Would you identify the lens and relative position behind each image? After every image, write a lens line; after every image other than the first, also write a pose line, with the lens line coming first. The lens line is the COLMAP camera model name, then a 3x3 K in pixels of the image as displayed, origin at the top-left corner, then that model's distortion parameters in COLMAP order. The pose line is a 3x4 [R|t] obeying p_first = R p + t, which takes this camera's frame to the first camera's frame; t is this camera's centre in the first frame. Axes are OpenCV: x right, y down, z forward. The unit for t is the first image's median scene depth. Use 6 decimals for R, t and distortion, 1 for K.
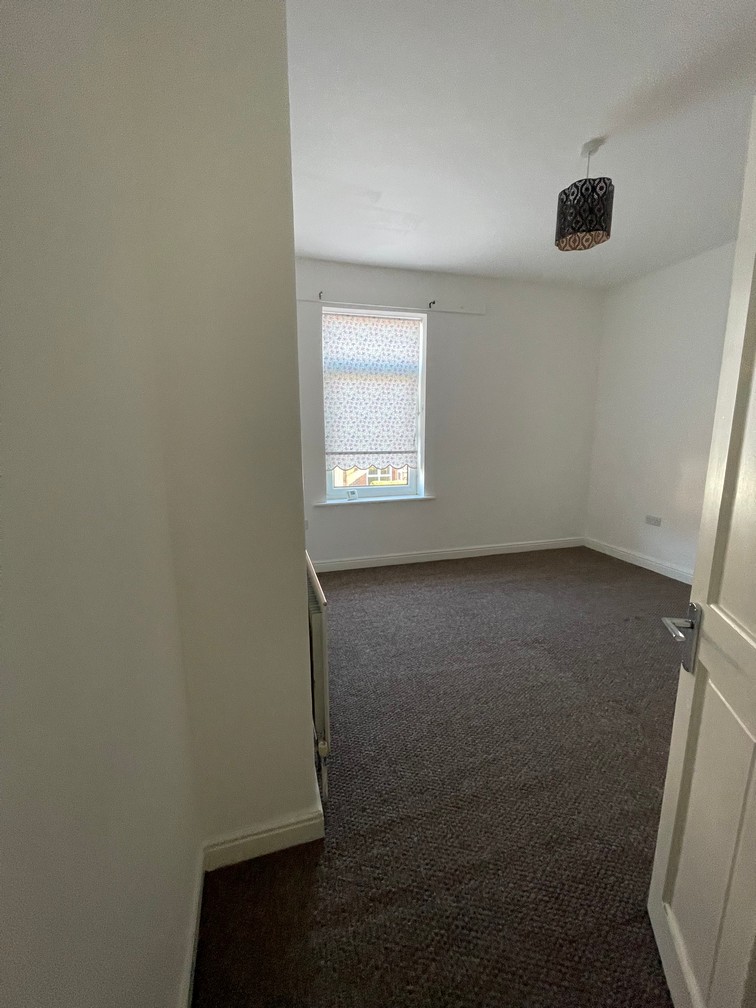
lens RADIAL K [[408.7, 0, 377.1], [0, 408.7, 502.1], [0, 0, 1]] dist [0.001490, -0.000113]
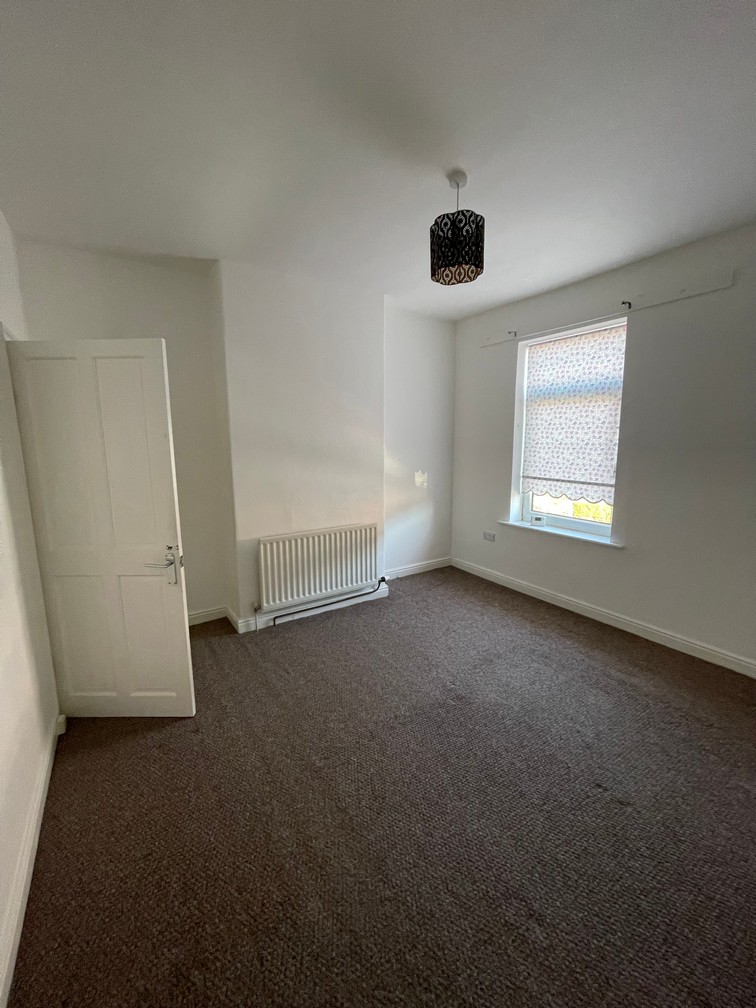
lens RADIAL K [[408.7, 0, 376.4], [0, 408.7, 502.8], [0, 0, 1]] dist [0.001490, -0.000113]
pose [[0.292573, 0.145272, -0.945144, 0.758154], [-0.201980, 0.975481, 0.087411, -0.069501], [0.934669, 0.165326, 0.314741, 0.329390]]
